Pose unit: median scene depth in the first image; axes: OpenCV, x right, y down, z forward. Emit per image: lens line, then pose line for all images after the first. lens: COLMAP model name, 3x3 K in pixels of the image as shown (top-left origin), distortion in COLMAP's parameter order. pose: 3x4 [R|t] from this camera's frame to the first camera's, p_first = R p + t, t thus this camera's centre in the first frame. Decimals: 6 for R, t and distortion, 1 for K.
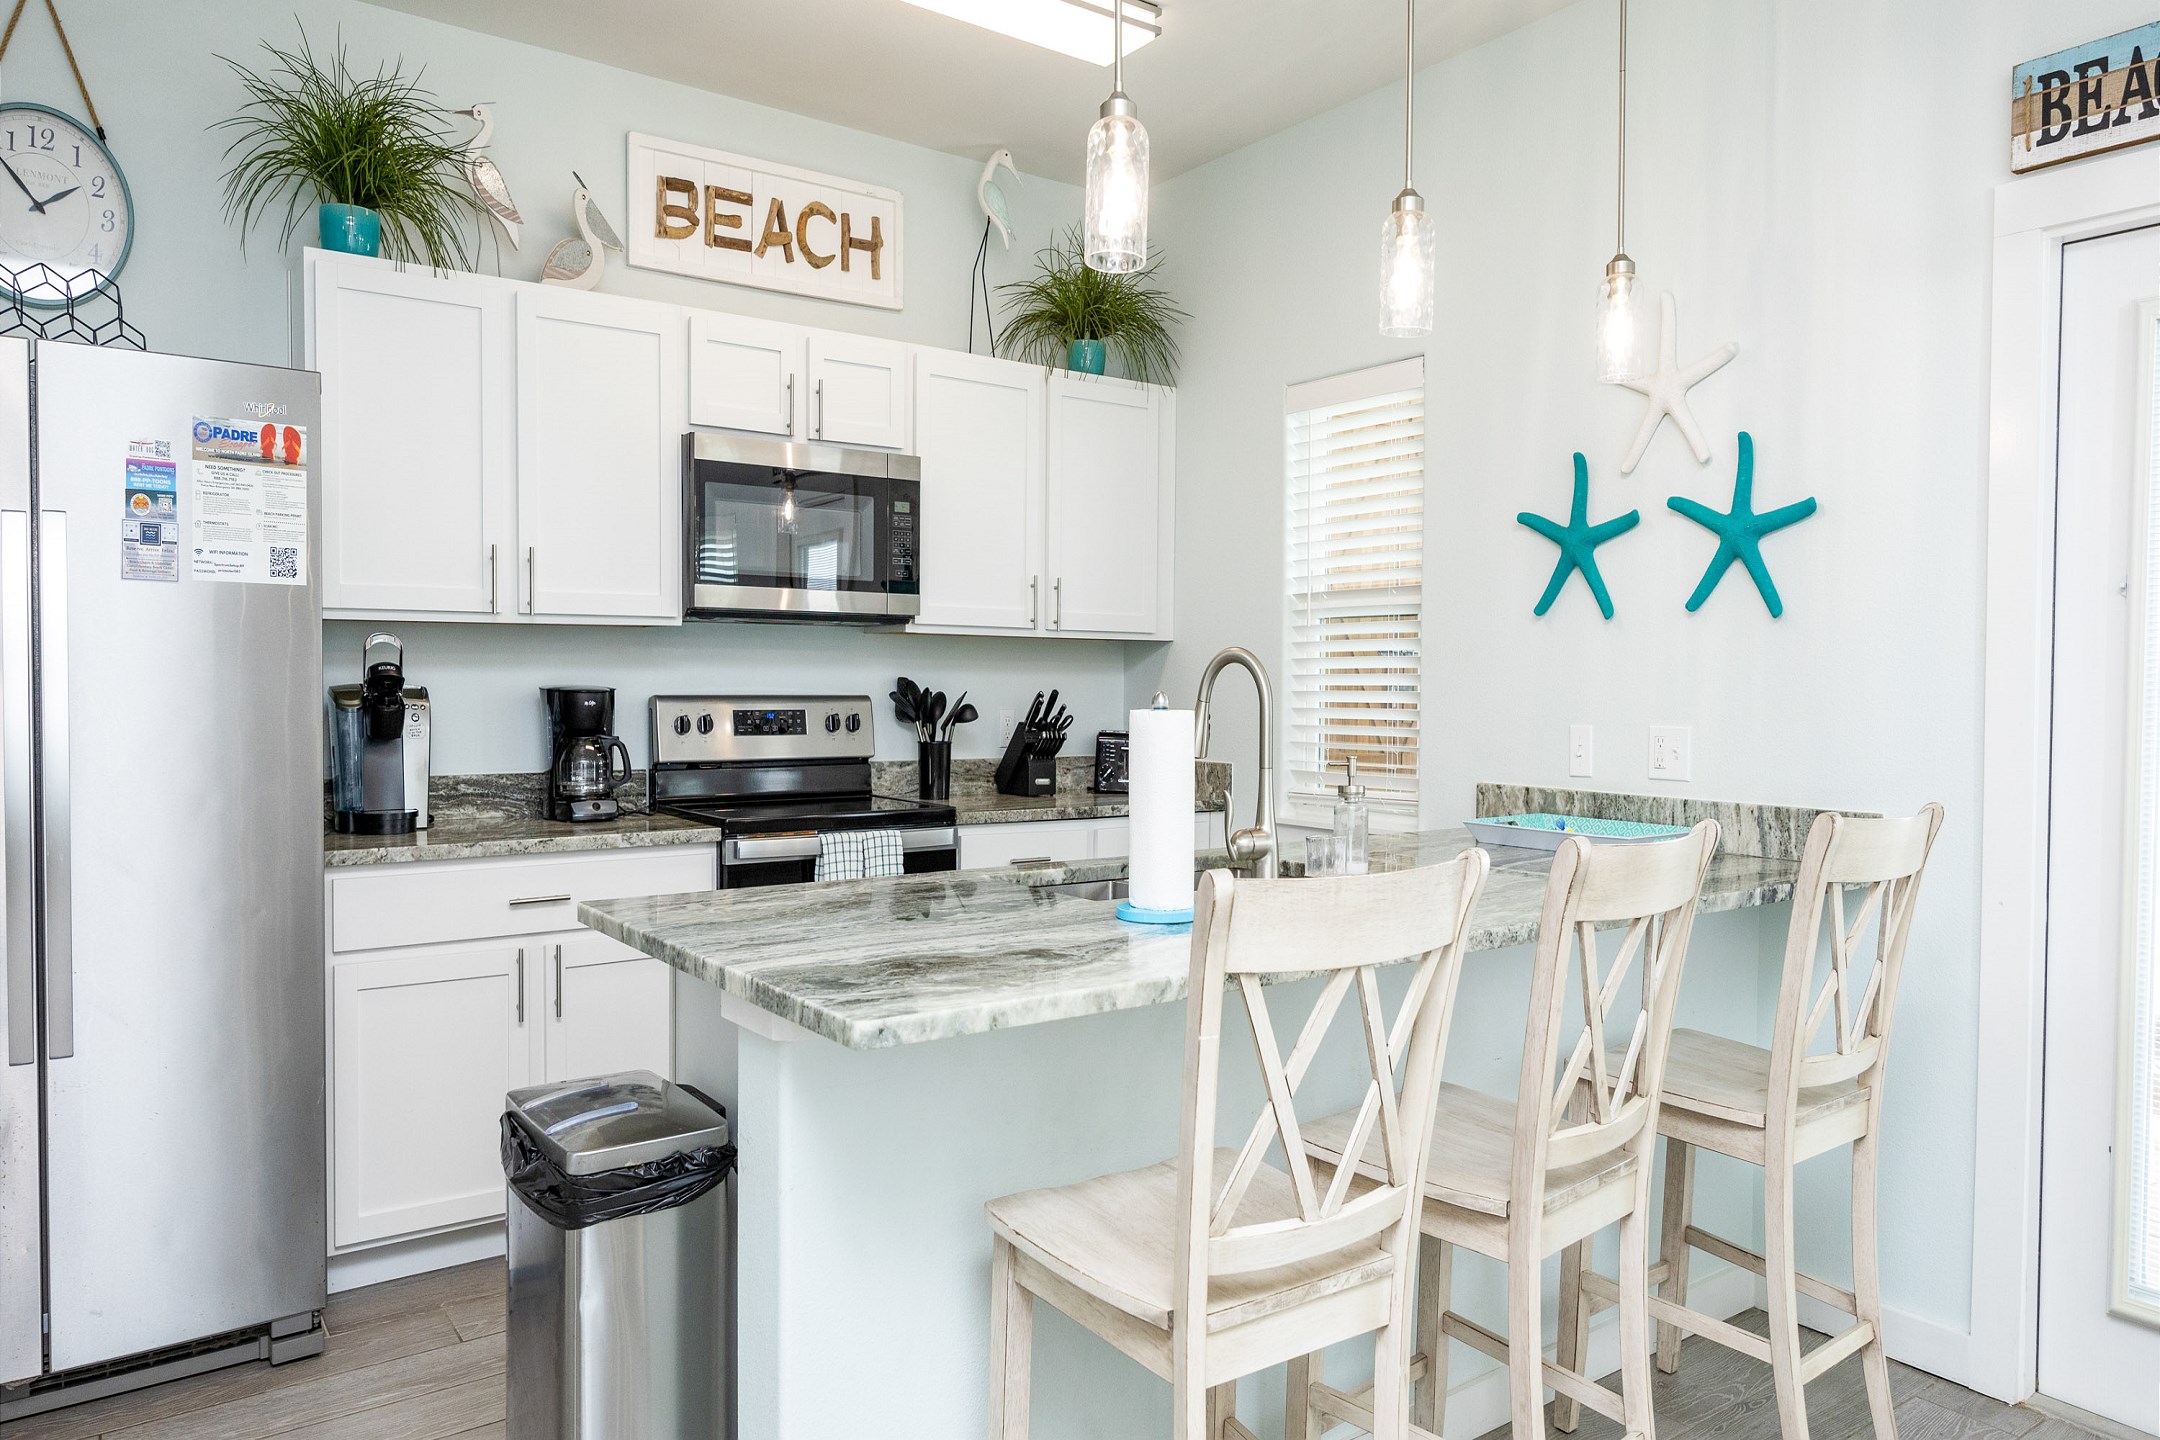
lens RADIAL K [[1399.5, 0, 1080.0], [0, 1399.5, 720.0], [0, 0, 1]] dist [0.003486, 0.001468]
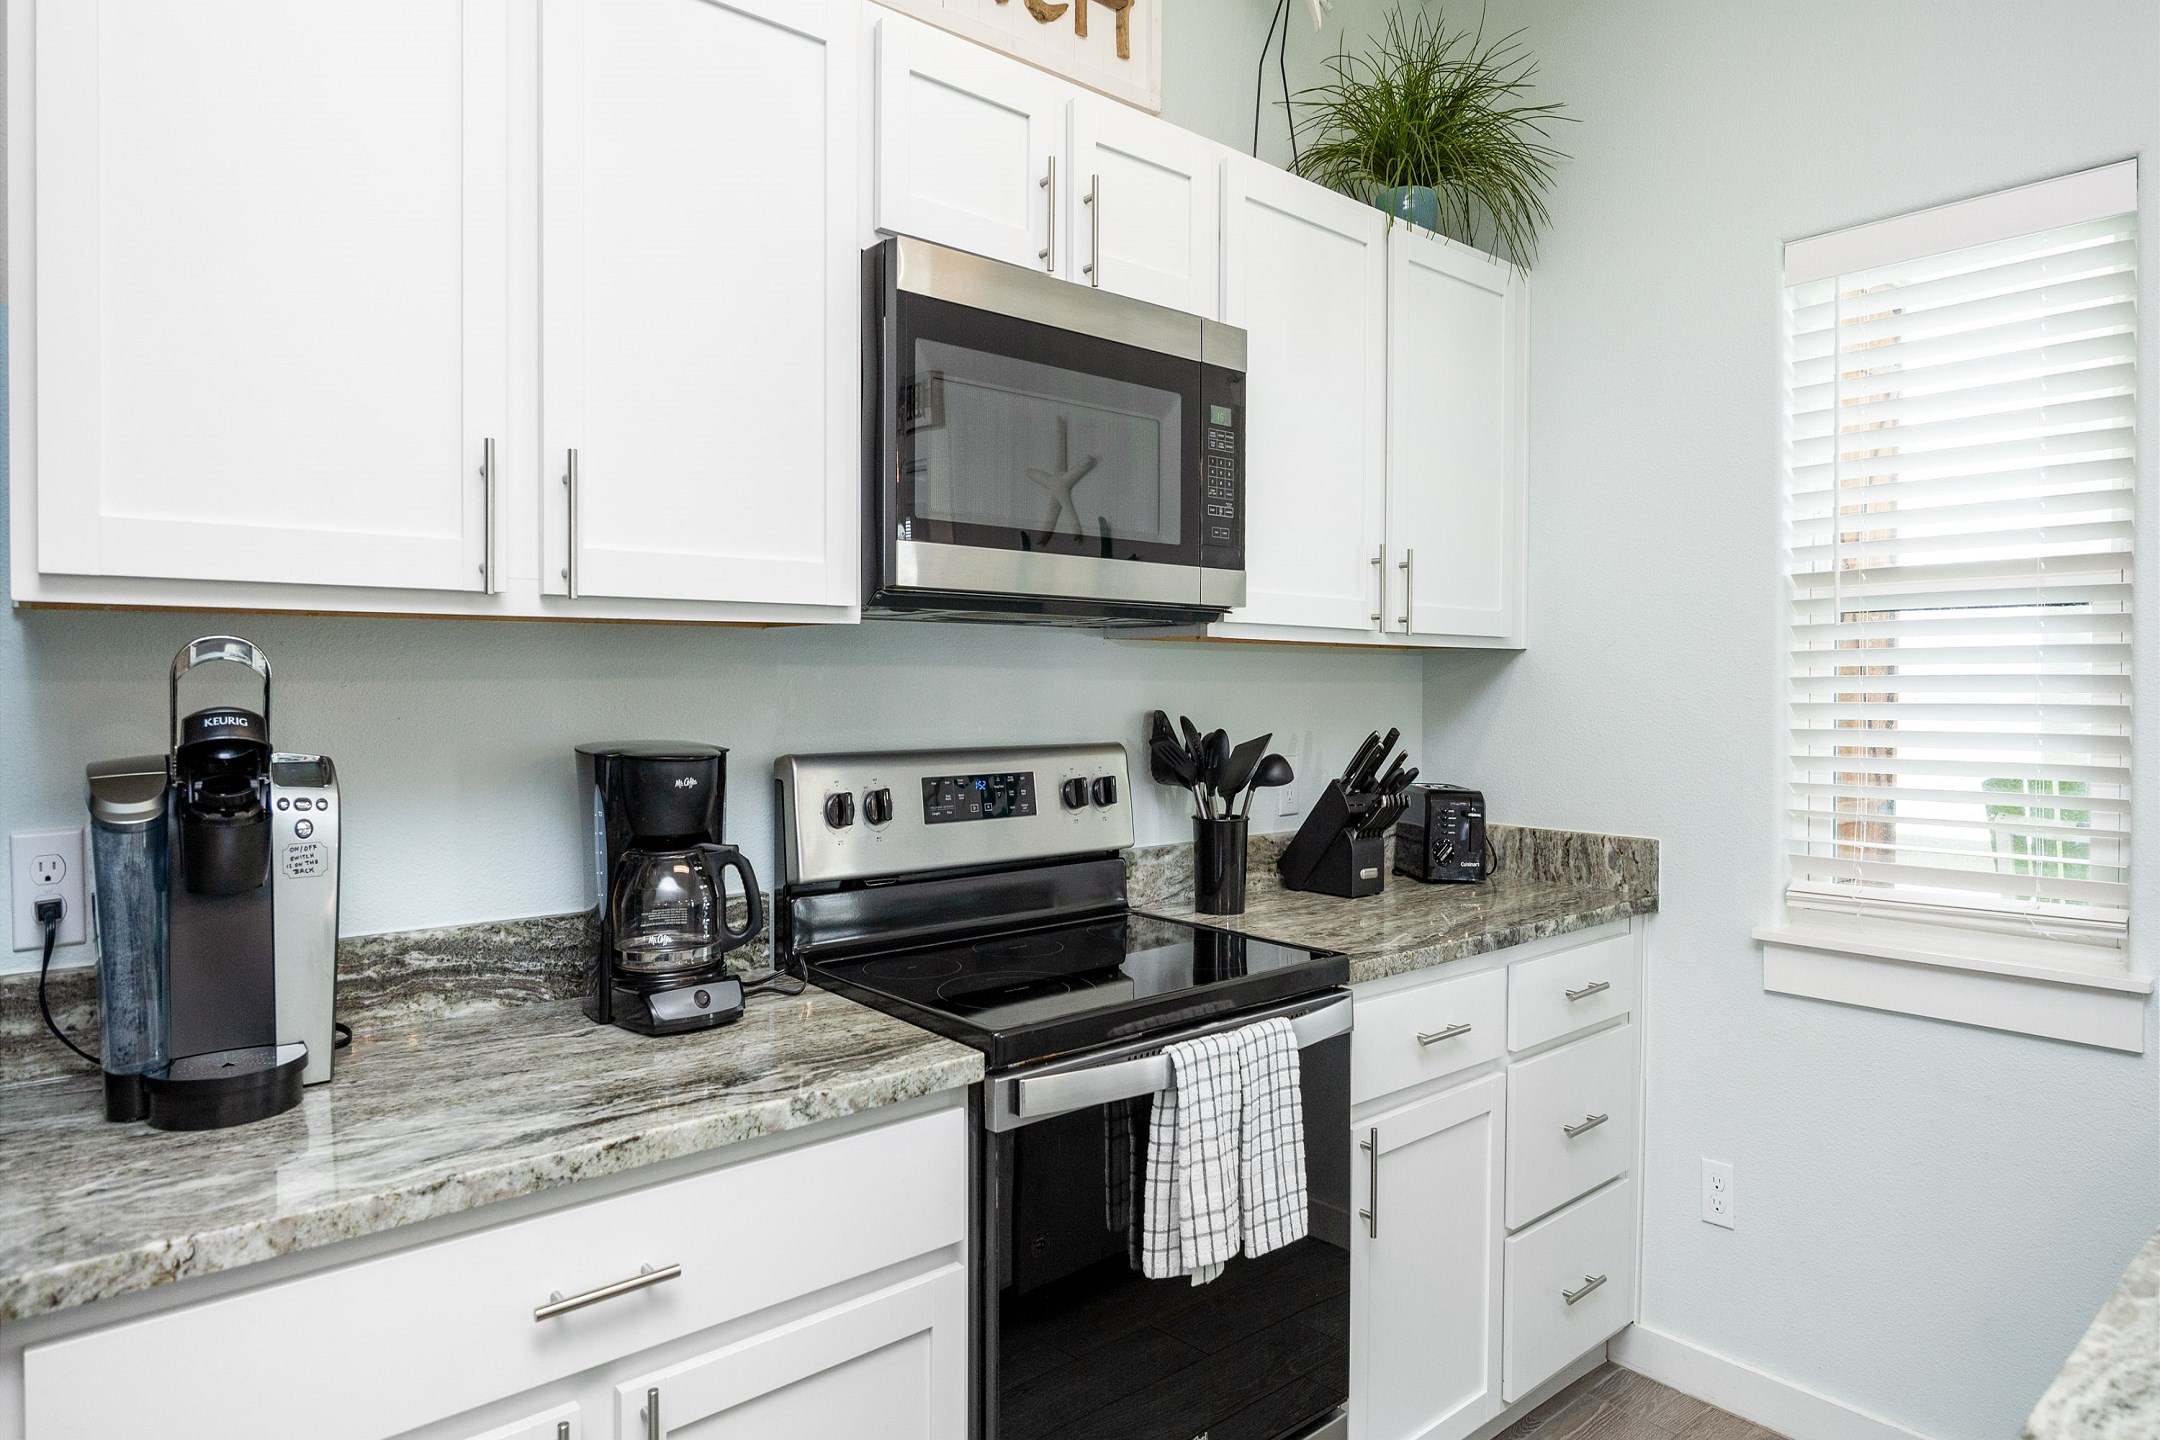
lens RADIAL K [[1244.2, 0, 1081.1], [0, 1244.2, 693.3], [0, 0, 1]] dist [-0.005288, 0.000237]
pose [[0.997199, -0.005848, 0.074566, -0.226977], [0.007305, 0.999787, -0.019290, -0.031227], [-0.074438, 0.019781, 0.997029, 0.517177]]
